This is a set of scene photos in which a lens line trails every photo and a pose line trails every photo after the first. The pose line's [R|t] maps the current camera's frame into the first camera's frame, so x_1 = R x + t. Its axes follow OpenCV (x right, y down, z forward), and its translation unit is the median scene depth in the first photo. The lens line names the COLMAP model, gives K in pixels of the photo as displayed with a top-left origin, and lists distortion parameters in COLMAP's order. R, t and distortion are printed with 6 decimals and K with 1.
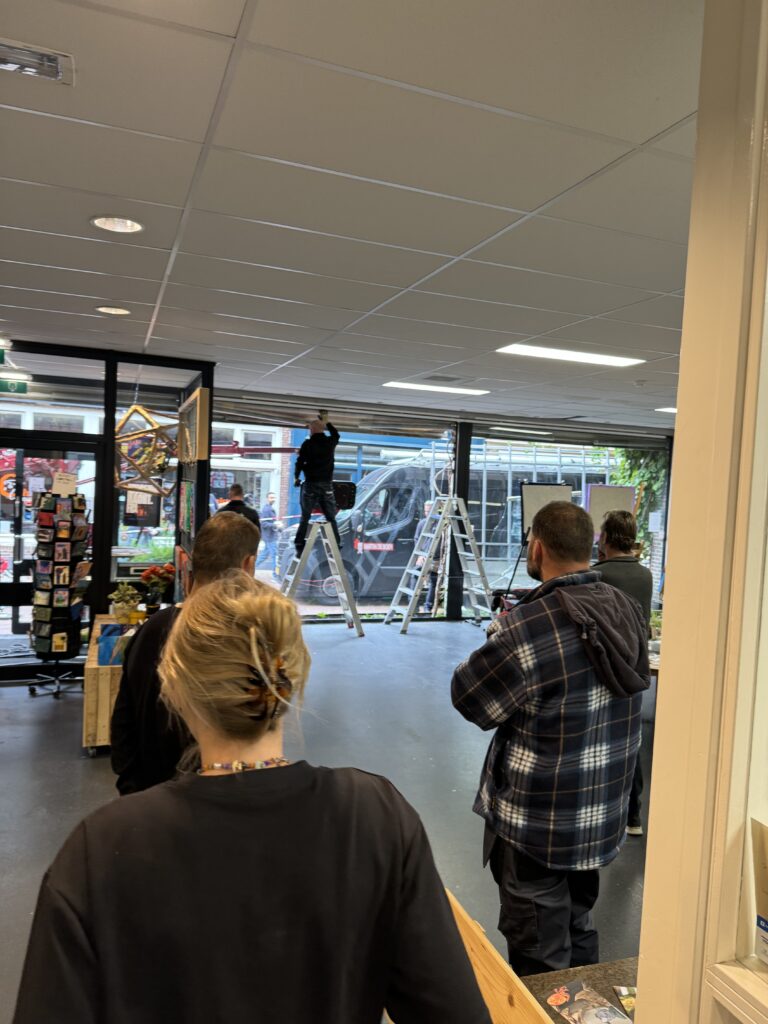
lens RADIAL K [[713.2, 0, 384.0], [0, 713.2, 512.0], [0, 0, 1]] dist [0.034734, -0.000065]
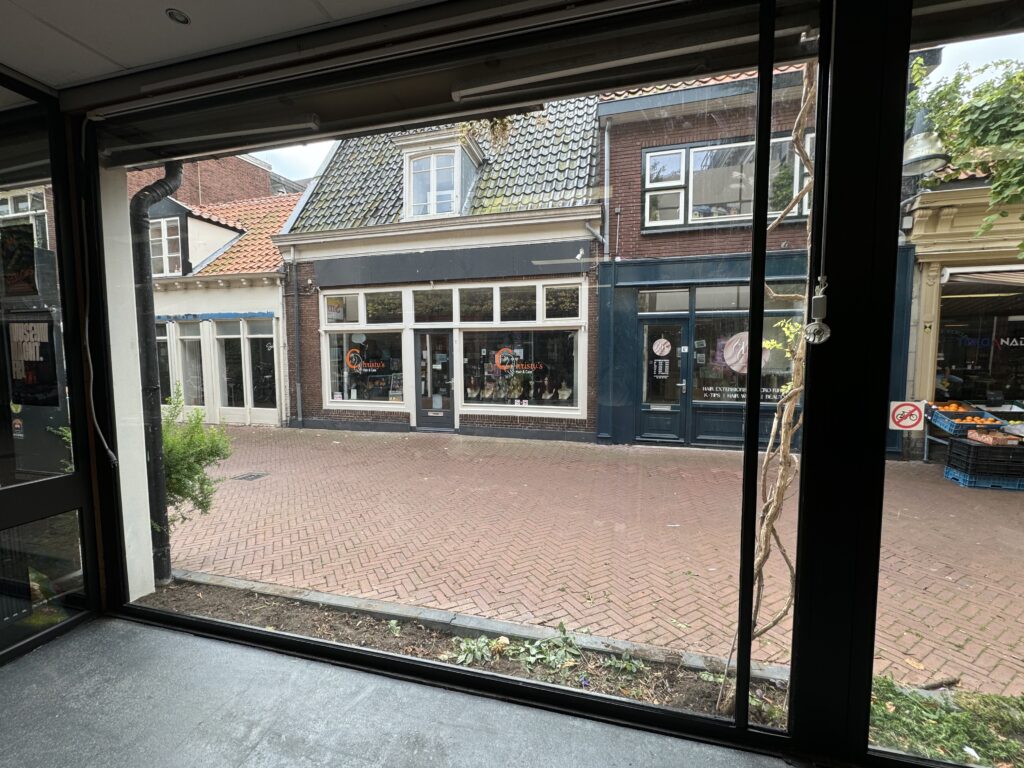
lens RADIAL K [[403.7, 0, 512.0], [0, 403.7, 384.0], [0, 0, 1]] dist [-0.000885, -0.000248]
pose [[0.813892, -0.015245, -0.580816, 0.097264], [0.021797, 0.999753, 0.004302, 0.009882], [0.580607, -0.016162, 0.814024, 0.861882]]
